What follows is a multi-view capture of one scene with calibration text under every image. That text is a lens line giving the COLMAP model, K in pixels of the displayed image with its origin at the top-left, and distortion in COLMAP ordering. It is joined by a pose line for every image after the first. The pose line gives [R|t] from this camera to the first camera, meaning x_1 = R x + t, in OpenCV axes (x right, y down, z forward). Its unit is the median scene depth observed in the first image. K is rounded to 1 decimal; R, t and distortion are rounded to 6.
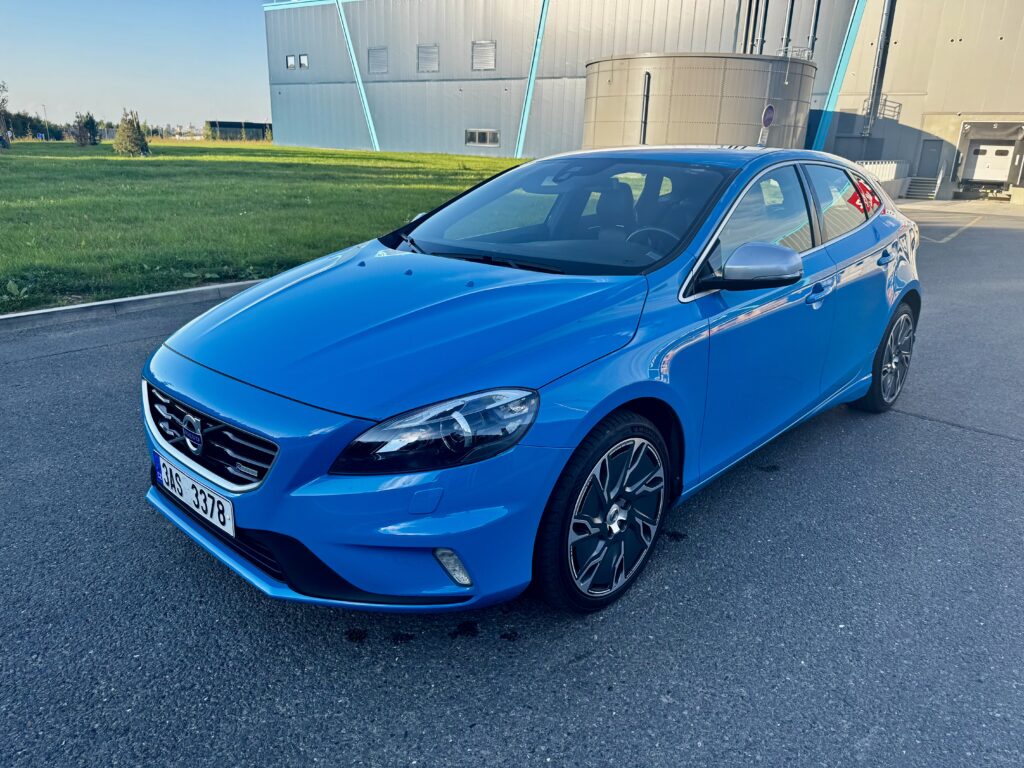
lens RADIAL K [[722.3, 0, 511.1], [0, 722.3, 382.3], [0, 0, 1]] dist [0.012470, -0.016171]
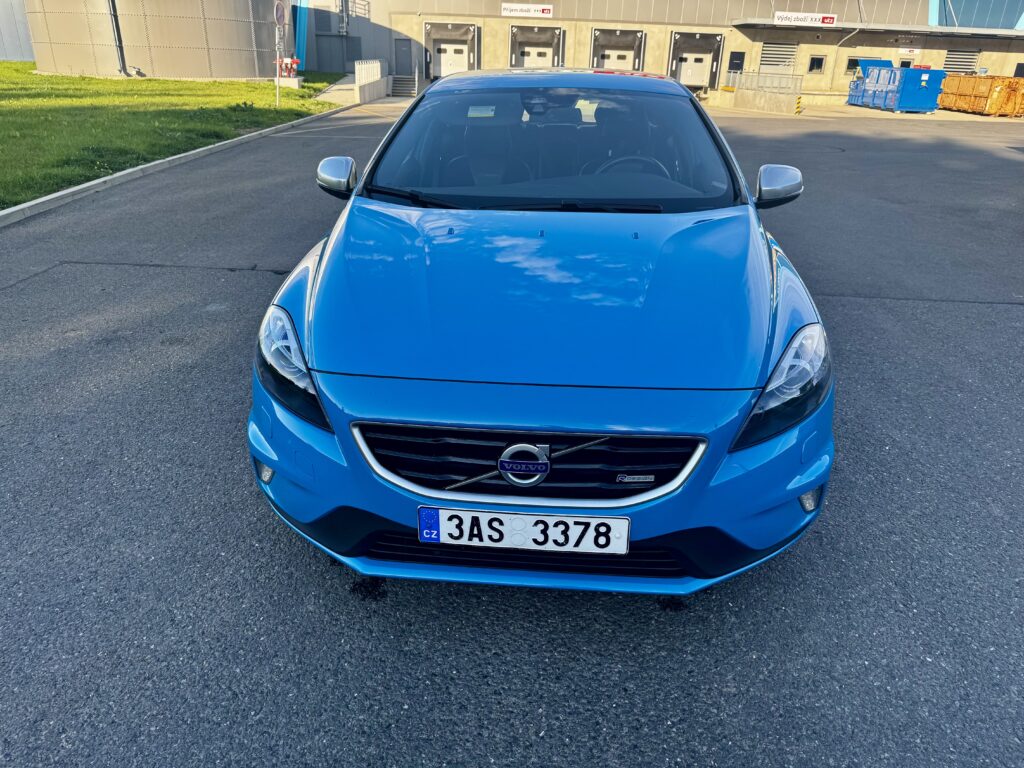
lens RADIAL K [[722.3, 0, 495.3], [0, 722.3, 387.7], [0, 0, 1]] dist [0.012470, -0.016171]
pose [[0.791970, -0.259360, 0.552735, -0.801579], [0.185607, 0.964718, 0.186733, -0.153399], [-0.581665, -0.045295, 0.812167, 0.316807]]
